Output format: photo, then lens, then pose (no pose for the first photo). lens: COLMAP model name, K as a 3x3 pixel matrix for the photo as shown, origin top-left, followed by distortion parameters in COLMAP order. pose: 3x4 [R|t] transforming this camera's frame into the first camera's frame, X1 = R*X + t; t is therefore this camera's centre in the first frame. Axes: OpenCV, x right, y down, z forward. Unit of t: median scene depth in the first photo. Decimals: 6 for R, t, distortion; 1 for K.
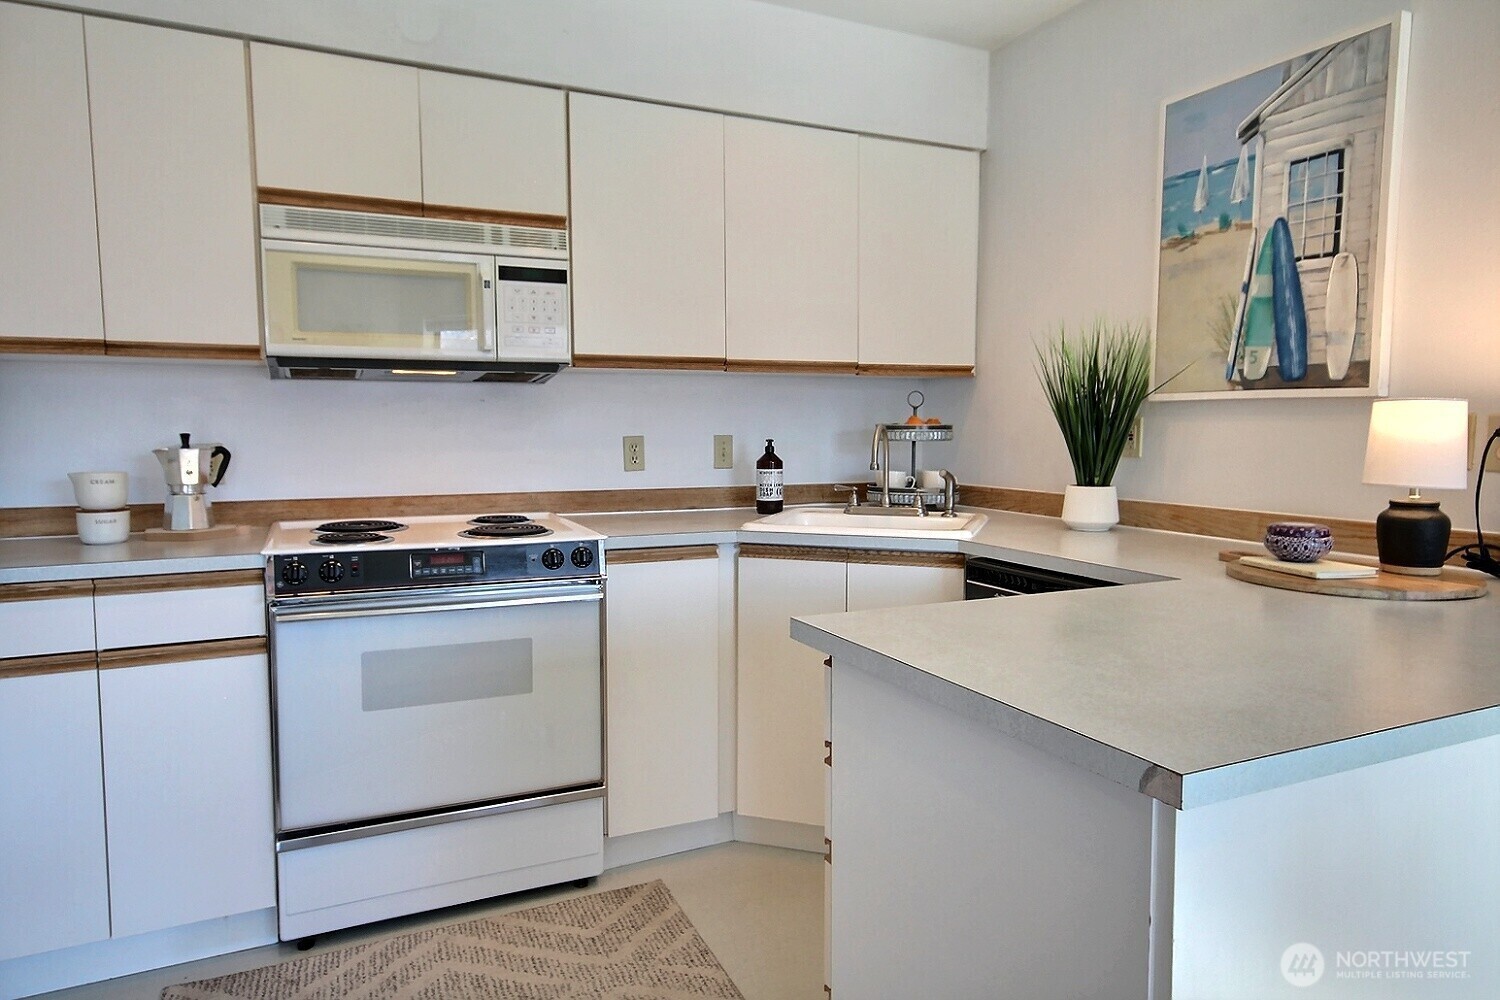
lens RADIAL K [[917.4, 0, 750.0], [0, 917.4, 500.0], [0, 0, 1]] dist [0.009175, 0.005365]
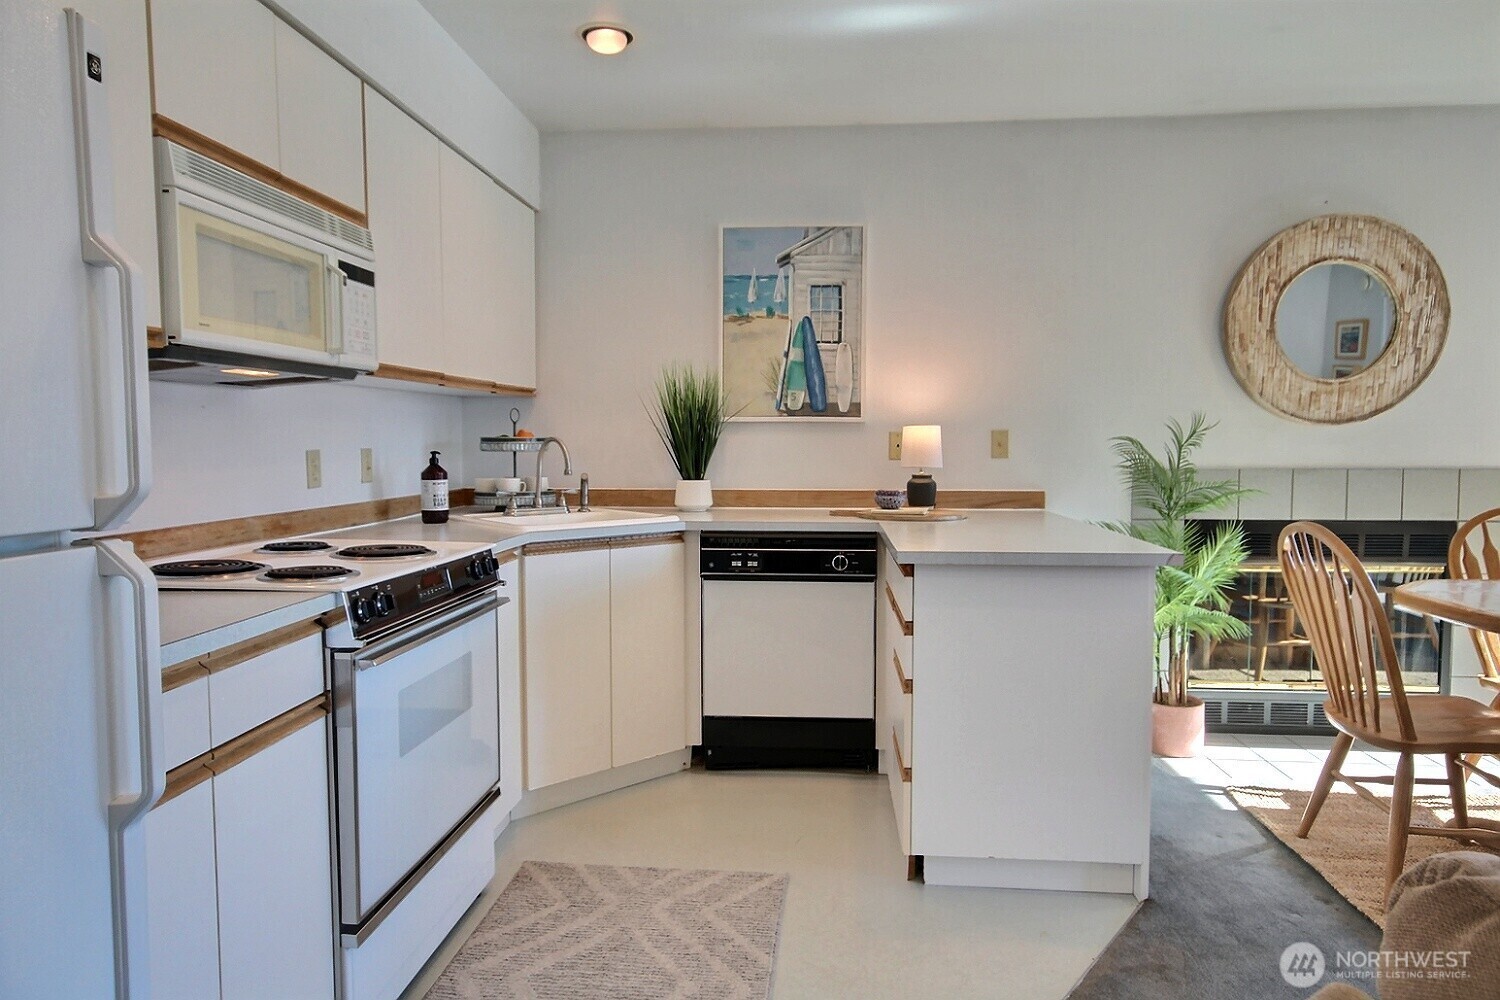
lens RADIAL K [[917.4, 0, 750.0], [0, 917.4, 500.0], [0, 0, 1]] dist [0.009175, 0.005365]
pose [[0.509413, -0.058105, 0.858558, -0.941357], [0.072063, 0.997094, 0.024723, -0.015295], [-0.857499, 0.049276, 0.512120, 0.227620]]
